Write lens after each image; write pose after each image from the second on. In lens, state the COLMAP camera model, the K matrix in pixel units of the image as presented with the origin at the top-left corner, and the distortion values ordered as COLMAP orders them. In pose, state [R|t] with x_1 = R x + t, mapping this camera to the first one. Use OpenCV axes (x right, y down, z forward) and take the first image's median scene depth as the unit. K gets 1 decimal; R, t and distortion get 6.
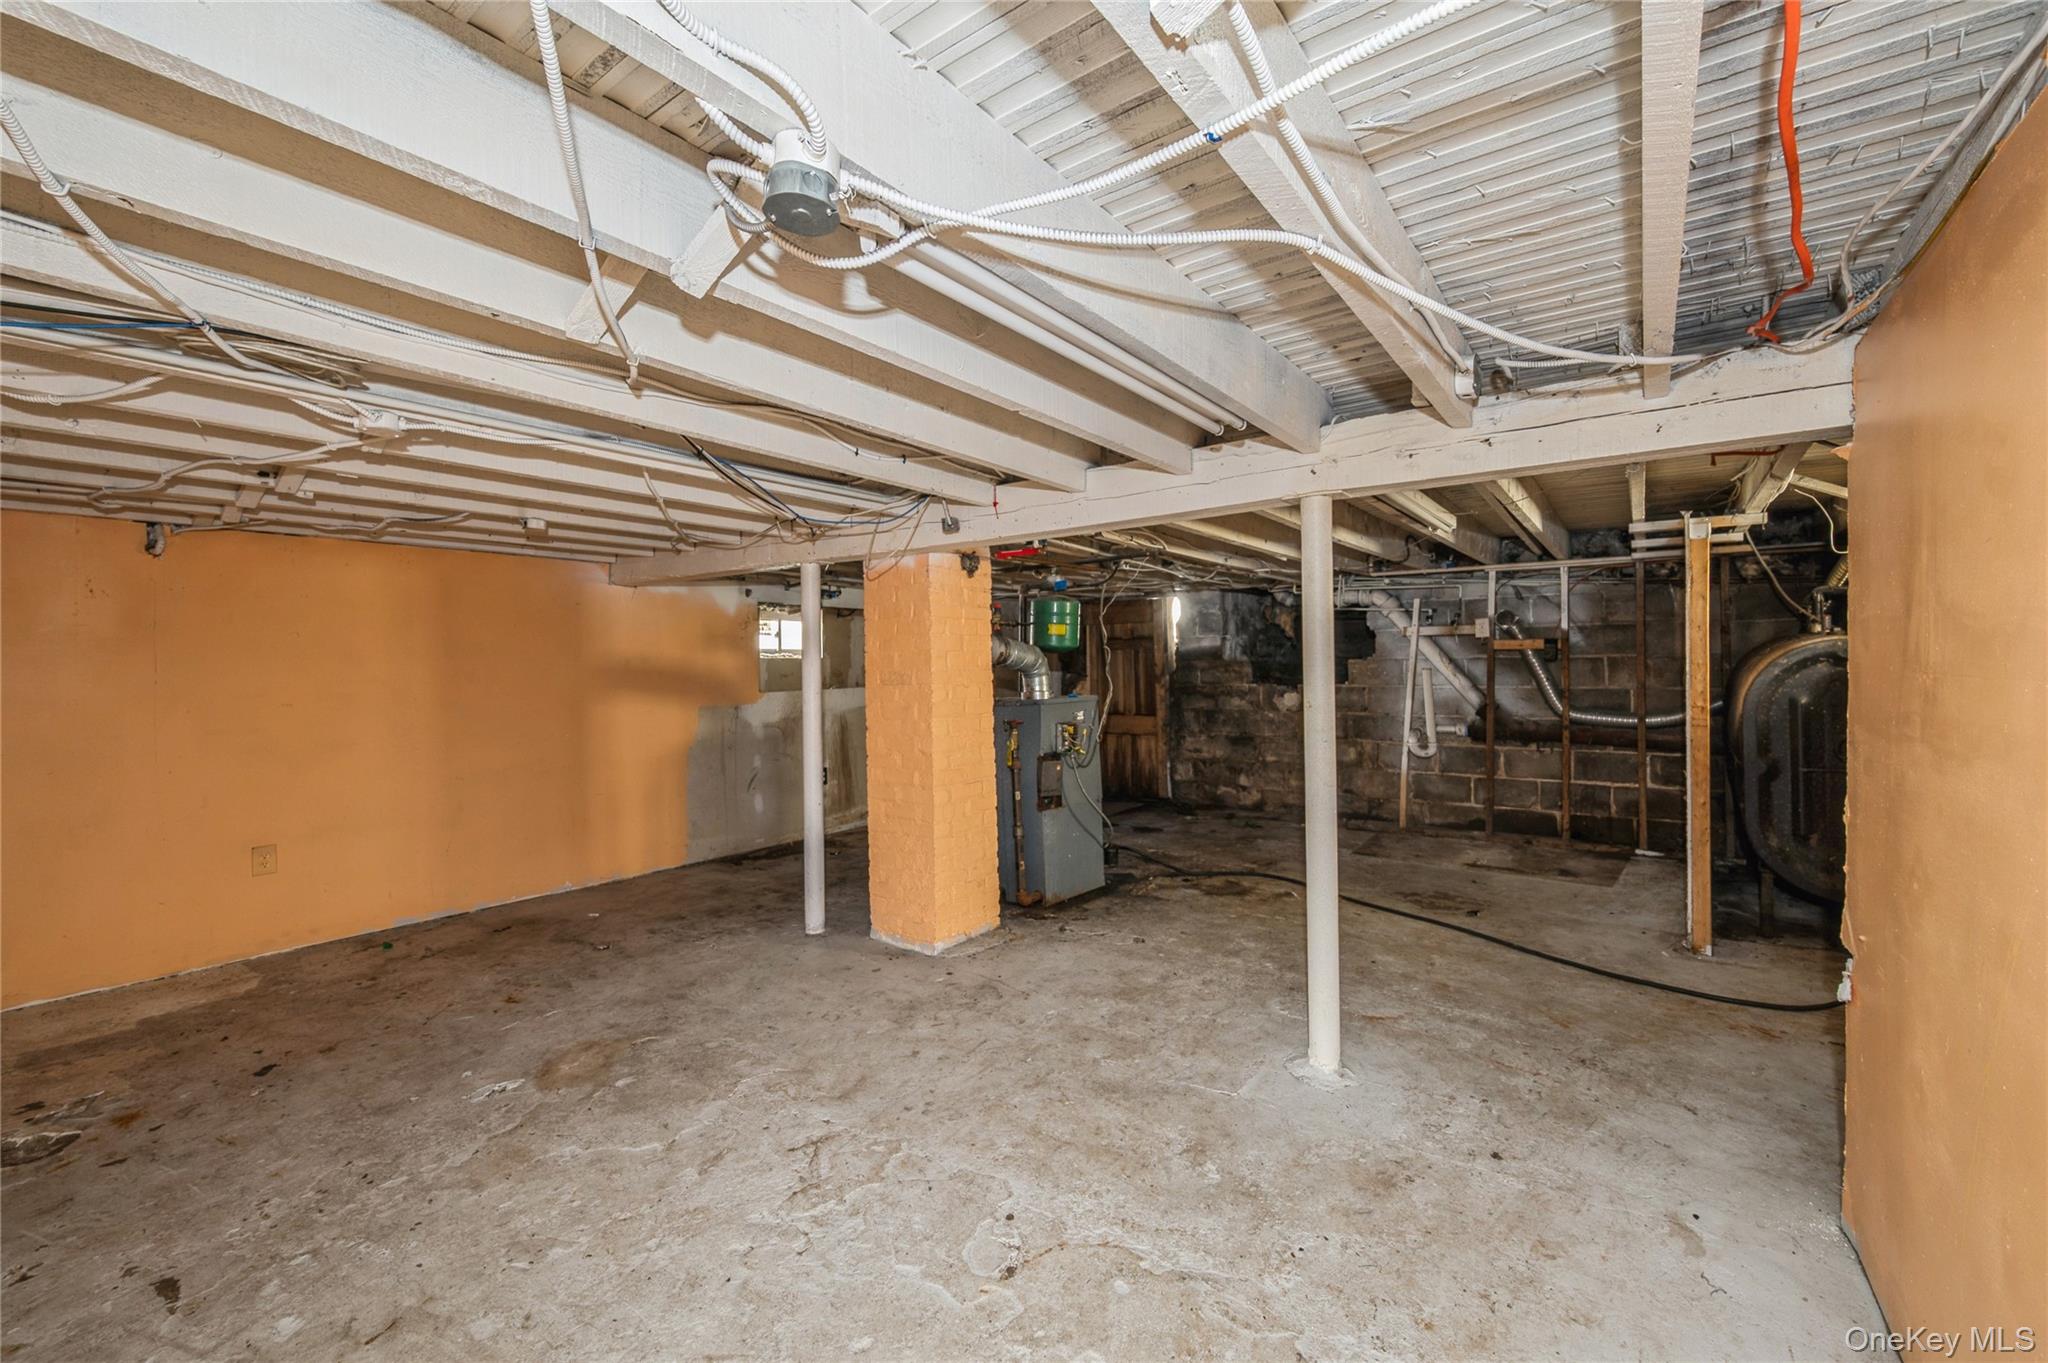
lens RADIAL K [[825.0, 0, 1031.6], [0, 825.0, 676.5], [0, 0, 1]] dist [0.004475, 0.000015]
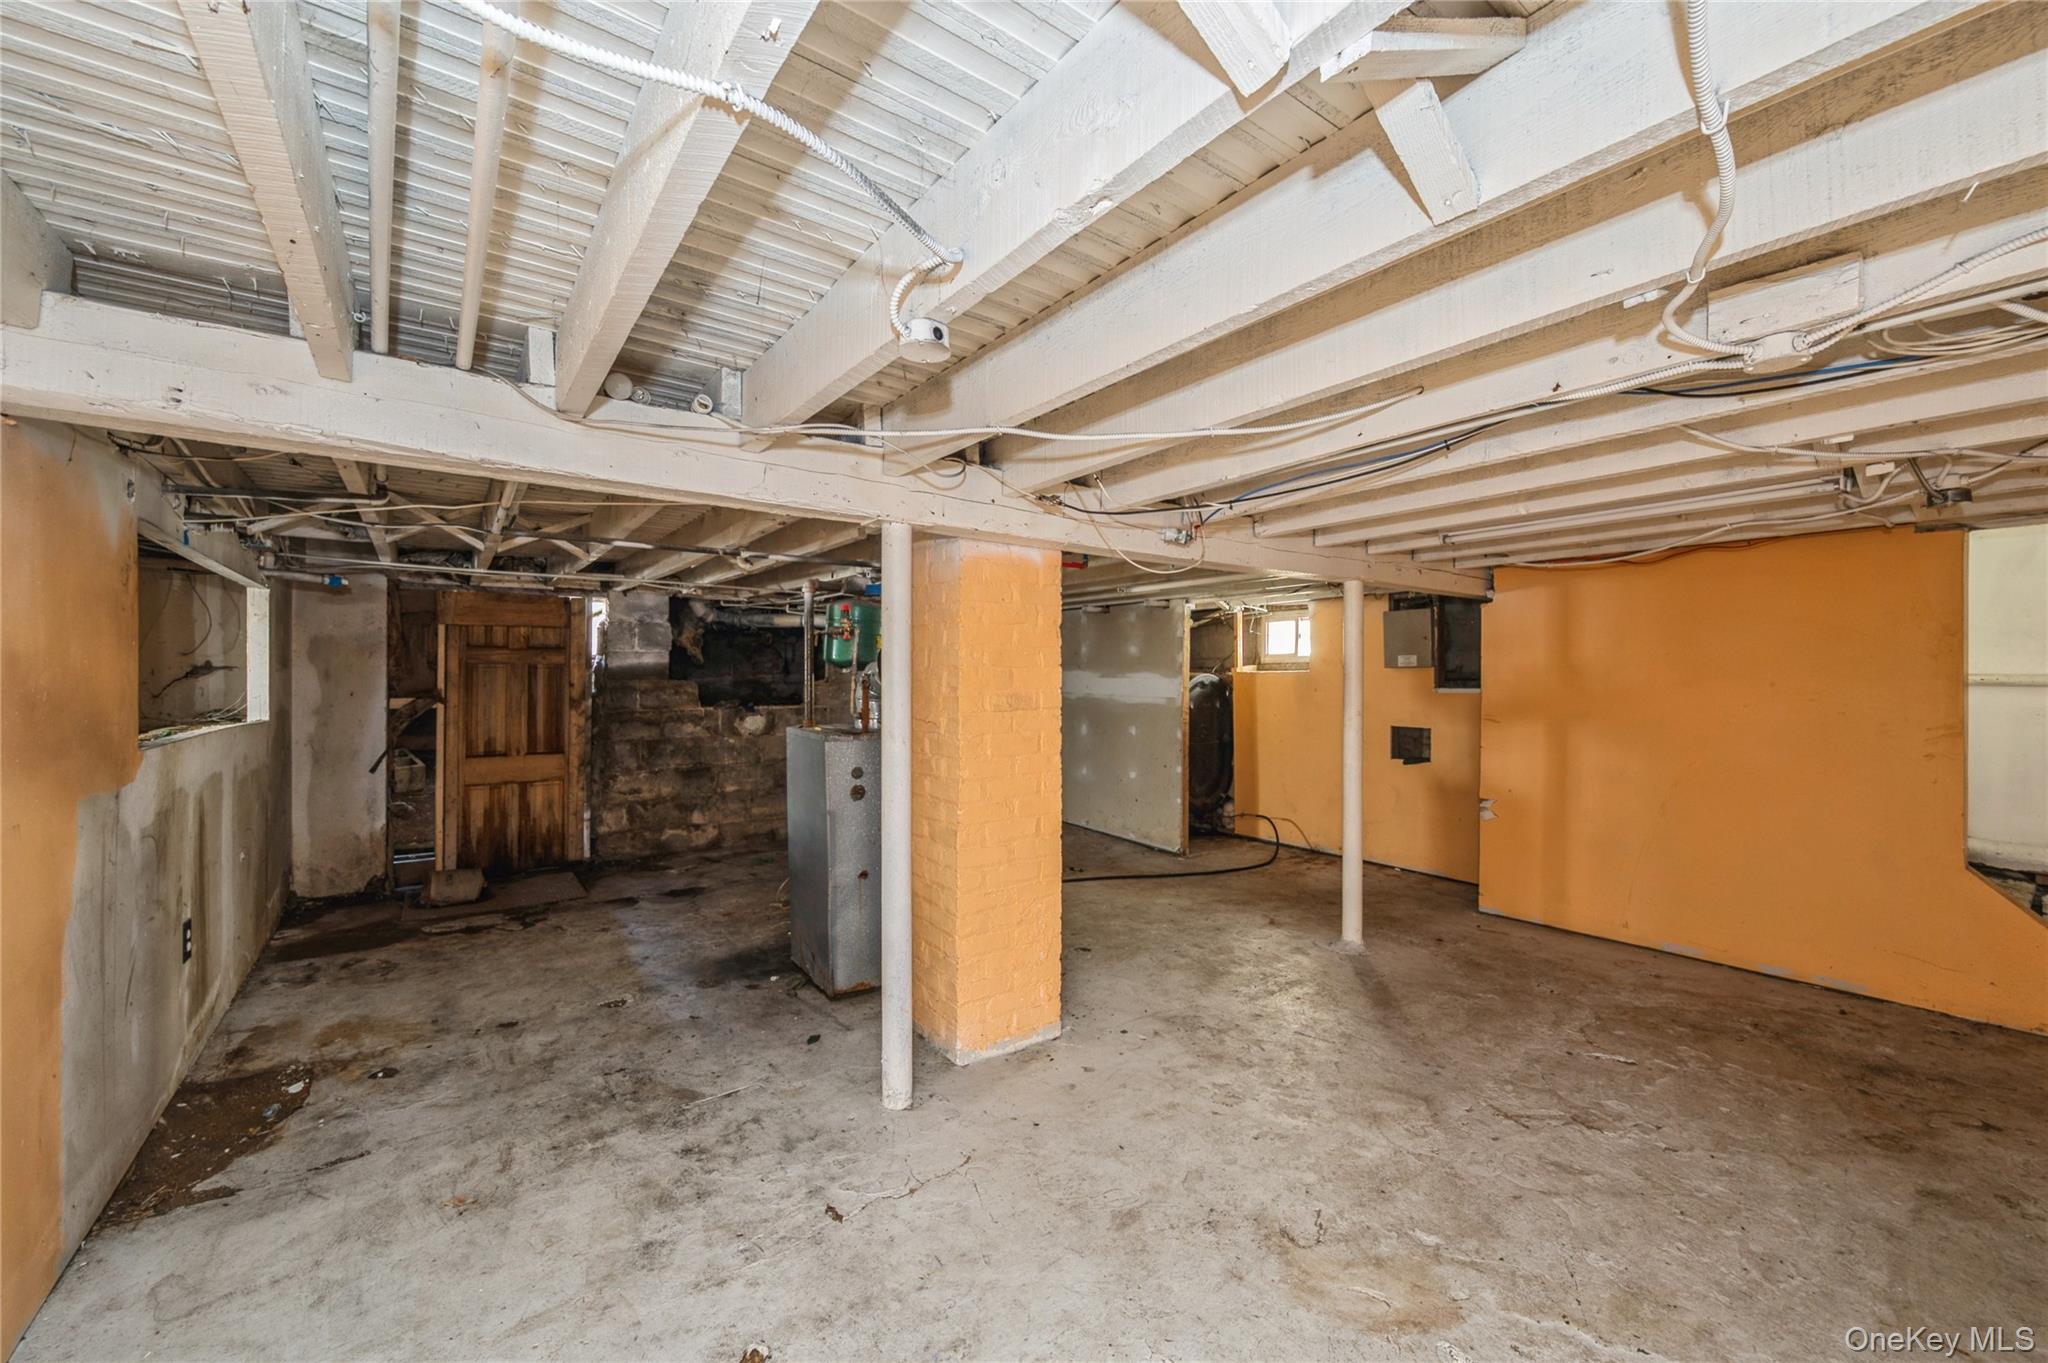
lens RADIAL K [[825.0, 0, 1031.6], [0, 825.0, 678.8], [0, 0, 1]] dist [0.004475, 0.000015]
pose [[0.299778, 0.012266, 0.953930, -0.473807], [0.010266, 0.999818, -0.016082, -0.003974], [-0.953954, 0.014613, 0.299597, 0.395369]]
